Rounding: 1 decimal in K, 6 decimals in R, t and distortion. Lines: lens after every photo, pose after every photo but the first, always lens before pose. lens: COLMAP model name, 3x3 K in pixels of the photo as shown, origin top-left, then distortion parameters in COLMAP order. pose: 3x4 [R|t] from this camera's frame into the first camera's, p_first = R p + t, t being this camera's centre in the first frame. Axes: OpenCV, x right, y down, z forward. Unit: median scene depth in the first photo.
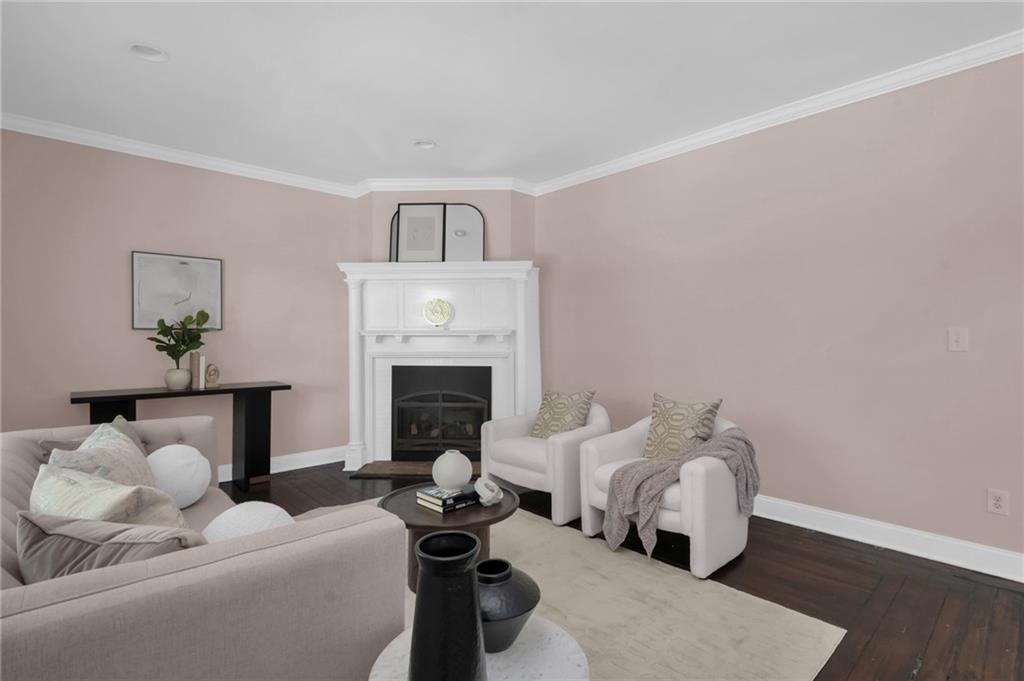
lens RADIAL K [[502.5, 0, 525.2], [0, 502.5, 340.1], [0, 0, 1]] dist [0.001248, -0.000239]
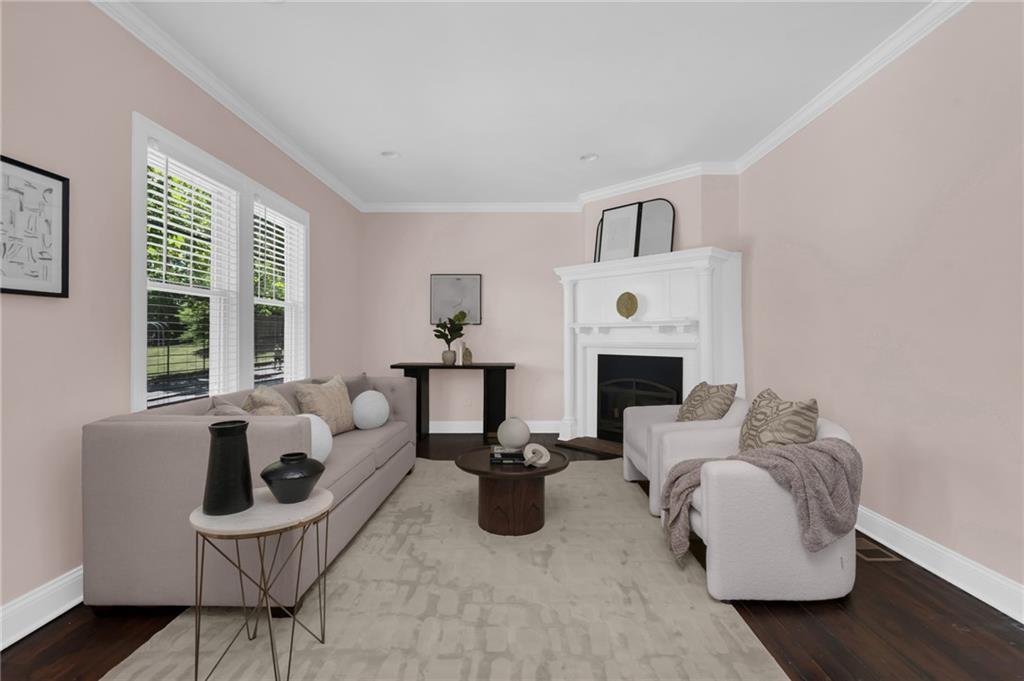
lens RADIAL K [[485.8, 0, 514.3], [0, 485.8, 330.0], [0, 0, 1]] dist [-0.000154, -0.000452]
pose [[0.718742, -0.008063, -0.695231, 0.411539], [-0.004652, 0.999855, -0.016405, 0.017797], [0.695262, 0.015025, 0.718600, 0.094220]]
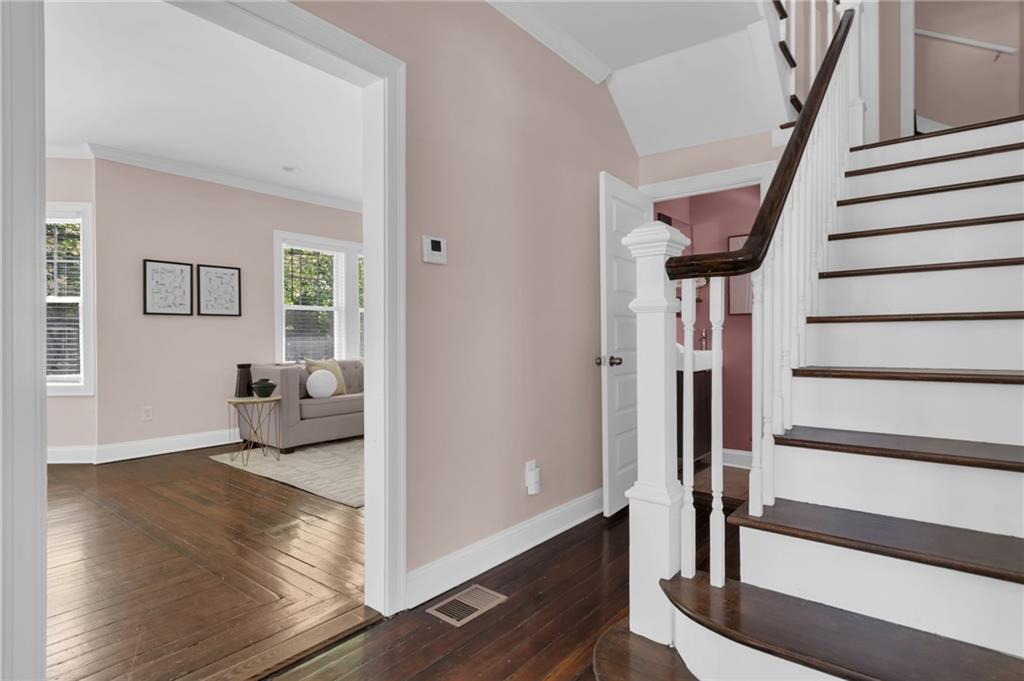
lens RADIAL K [[522.4, 0, 512.0], [0, 522.4, 340.5], [0, 0, 1]] dist [0.004690, 0.000299]
pose [[0.136429, 0.008889, -0.990610, 1.149793], [-0.000752, 0.999960, 0.008869, 0.028271], [0.990650, -0.000465, 0.136430, 0.633483]]
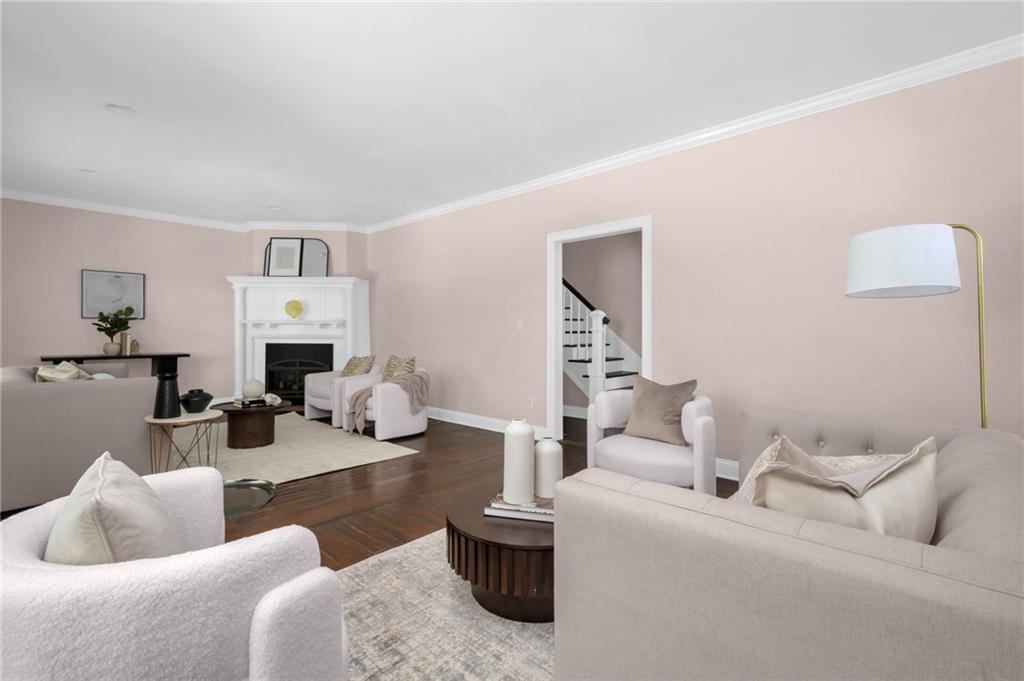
lens RADIAL K [[477.5, 0, 540.2], [0, 477.5, 330.6], [0, 0, 1]] dist [-0.000781, -0.000146]
pose [[0.995618, 0.004878, 0.093384, 0.494261], [-0.004294, 0.999970, -0.006452, 0.020618], [-0.093412, 0.006022, 0.995609, -0.604960]]
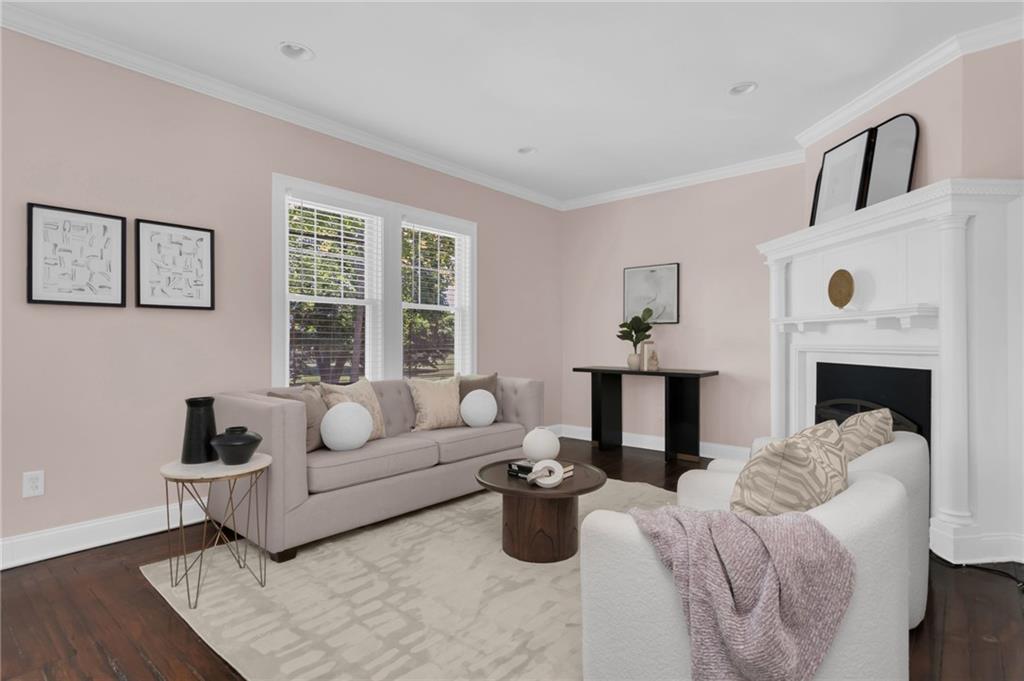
lens RADIAL K [[522.4, 0, 512.0], [0, 522.4, 340.5], [0, 0, 1]] dist [0.004690, 0.000299]
pose [[0.099151, -0.000352, -0.995072, 0.576723], [-0.005249, 0.999986, -0.000876, 0.023831], [0.995059, 0.005310, 0.099148, 0.505293]]
